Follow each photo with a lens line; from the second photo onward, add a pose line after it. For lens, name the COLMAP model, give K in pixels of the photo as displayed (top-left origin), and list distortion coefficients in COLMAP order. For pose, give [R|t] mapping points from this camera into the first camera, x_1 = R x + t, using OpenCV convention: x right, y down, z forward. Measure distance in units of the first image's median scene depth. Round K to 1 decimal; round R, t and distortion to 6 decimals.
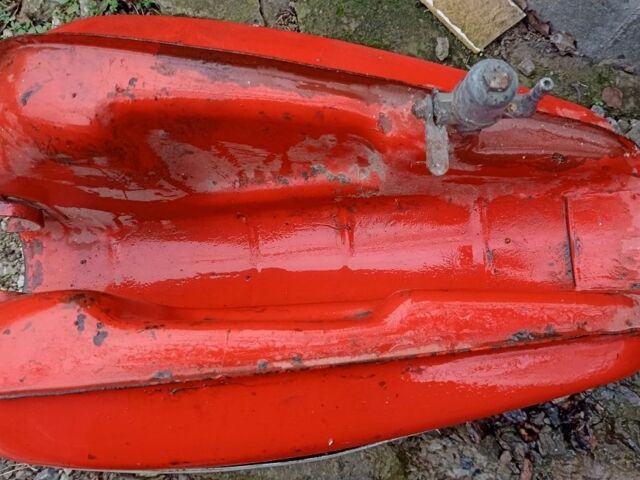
lens RADIAL K [[649.3, 0, 320.0], [0, 649.3, 240.0], [0, 0, 1]] dist [0.002653, 0.035042]
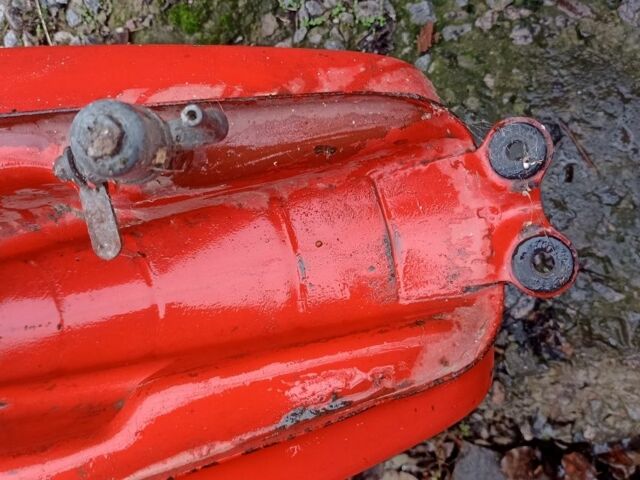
lens RADIAL K [[649.3, 0, 320.0], [0, 649.3, 240.0], [0, 0, 1]] dist [0.002653, 0.035042]
pose [[0.969364, -0.209490, -0.128245, 0.237285], [0.233611, 0.947610, 0.217857, -0.104249], [0.075887, -0.241142, 0.967518, 0.153033]]
